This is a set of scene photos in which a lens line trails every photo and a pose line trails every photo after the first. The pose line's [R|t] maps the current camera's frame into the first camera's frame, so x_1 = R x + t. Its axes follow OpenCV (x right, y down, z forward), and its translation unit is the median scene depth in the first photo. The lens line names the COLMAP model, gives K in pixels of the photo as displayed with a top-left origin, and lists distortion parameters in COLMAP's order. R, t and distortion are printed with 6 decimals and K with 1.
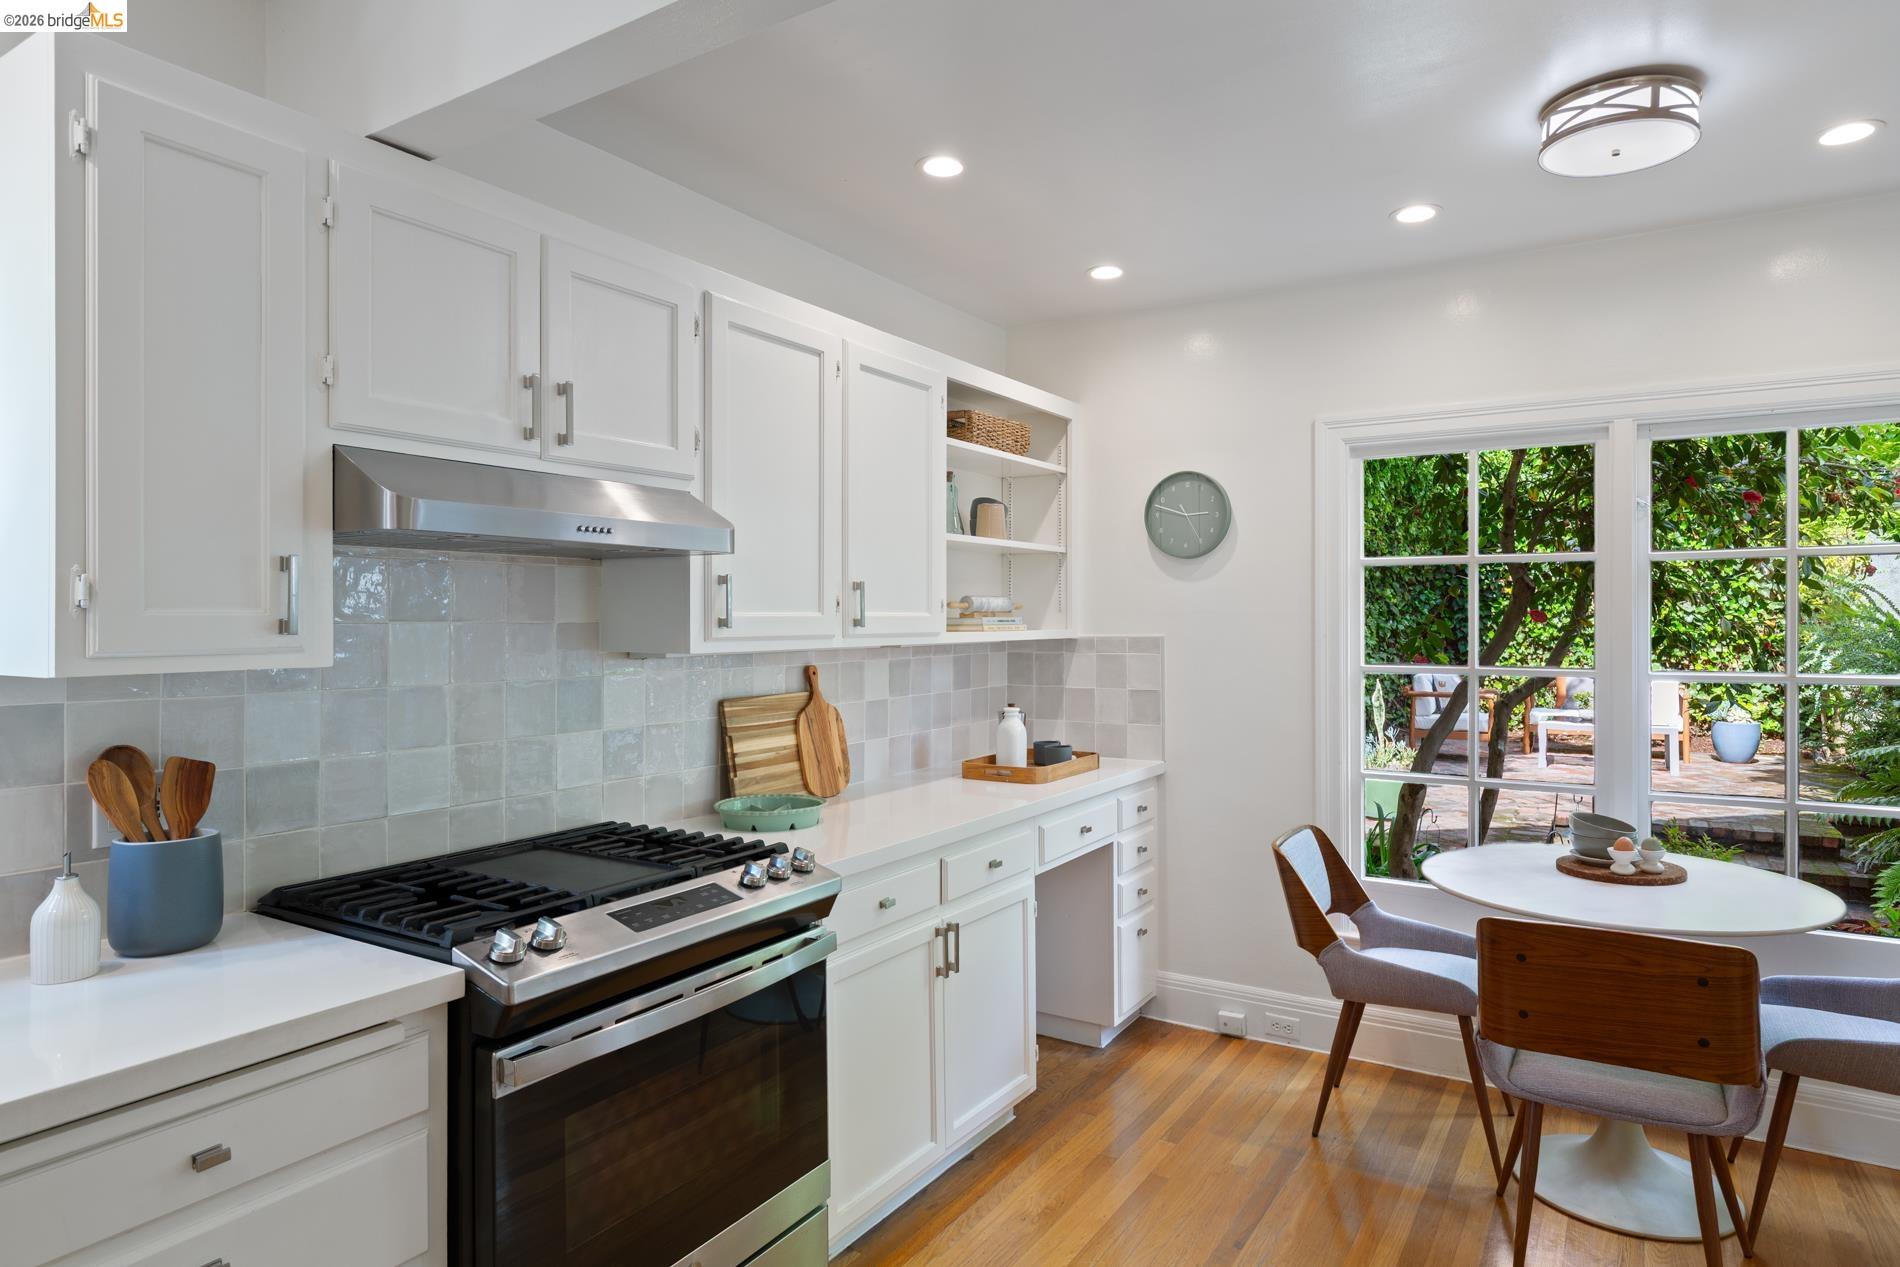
lens RADIAL K [[1094.7, 0, 955.3], [0, 1094.7, 619.0], [0, 0, 1]] dist [0.004415, 0.000598]
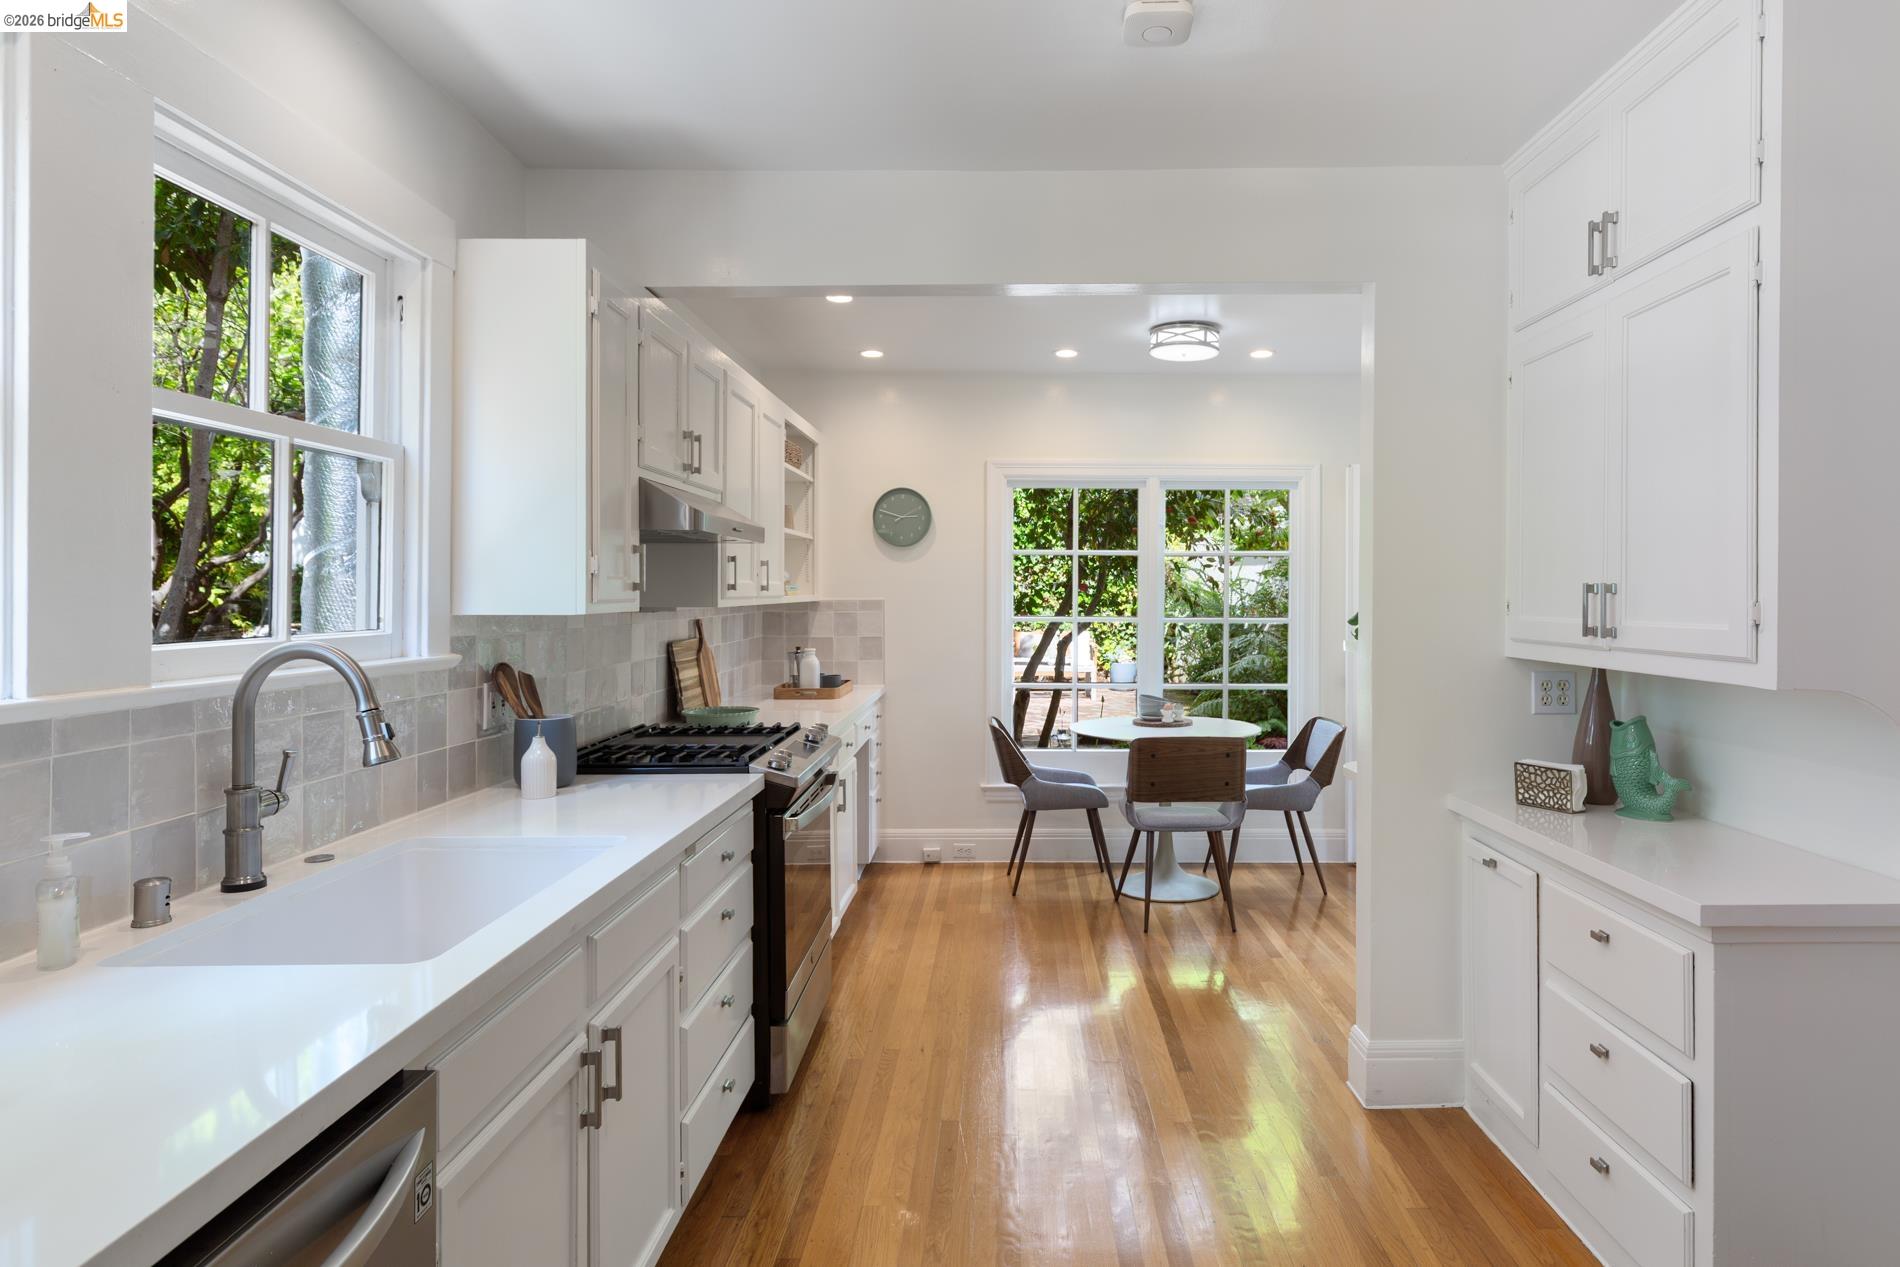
lens RADIAL K [[1094.7, 0, 1000.8], [0, 1094.7, 602.2], [0, 0, 1]] dist [0.004415, 0.000598]
pose [[0.847610, -0.000490, 0.530619, -0.598708], [-0.005132, 0.999945, 0.009121, 0.007140], [-0.530594, -0.010454, 0.847561, -0.420078]]
